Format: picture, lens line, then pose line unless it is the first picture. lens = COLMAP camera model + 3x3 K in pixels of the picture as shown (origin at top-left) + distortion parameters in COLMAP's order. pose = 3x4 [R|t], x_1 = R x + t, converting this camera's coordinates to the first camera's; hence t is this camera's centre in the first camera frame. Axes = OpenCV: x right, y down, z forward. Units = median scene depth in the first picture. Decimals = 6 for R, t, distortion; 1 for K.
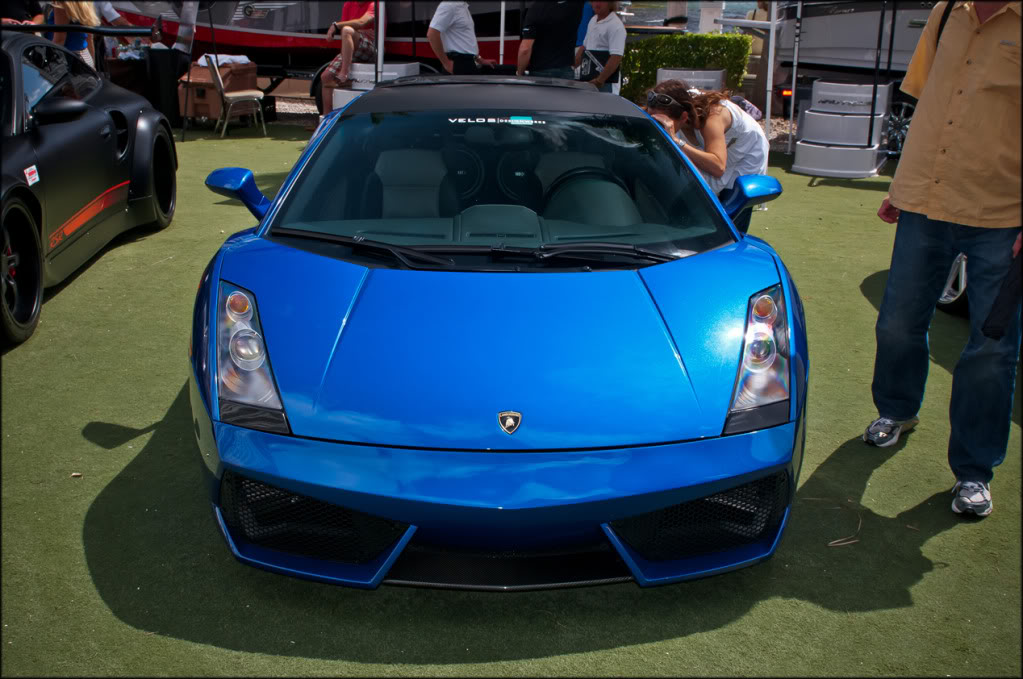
lens RADIAL K [[1104.0, 0, 491.4], [0, 1104.0, 339.2], [0, 0, 1]] dist [-0.040617, -0.019269]
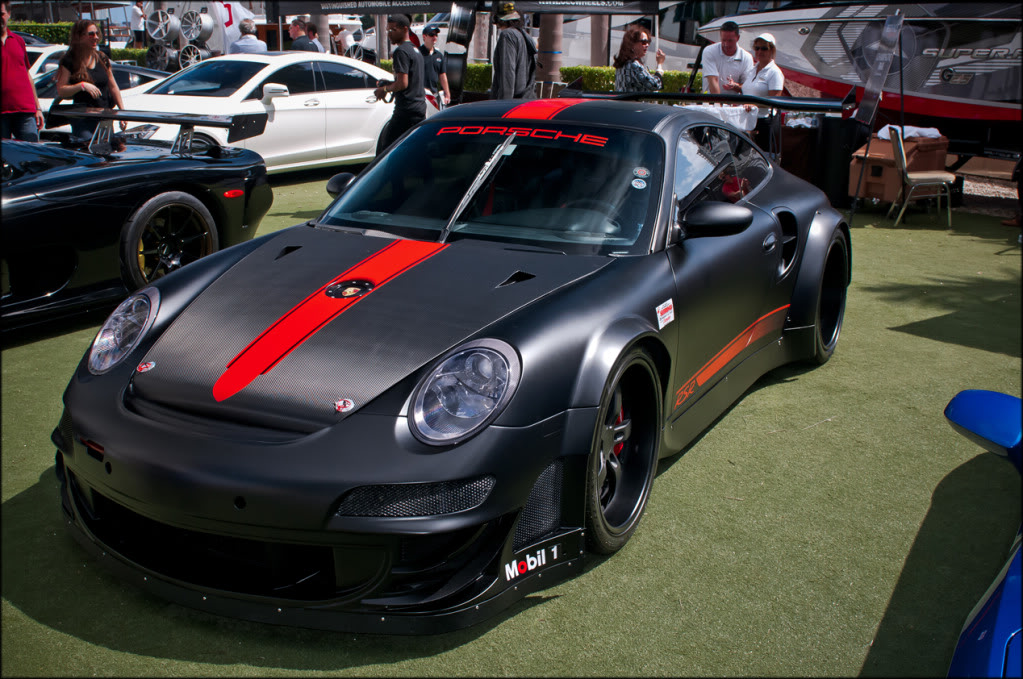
lens RADIAL K [[1104.0, 0, 491.4], [0, 1104.0, 339.2], [0, 0, 1]] dist [-0.040617, -0.019269]
pose [[0.843770, 0.137240, -0.518862, -0.060794], [-0.160230, 0.987080, 0.000521, -0.050484], [0.512230, 0.082698, 0.854858, 0.142369]]
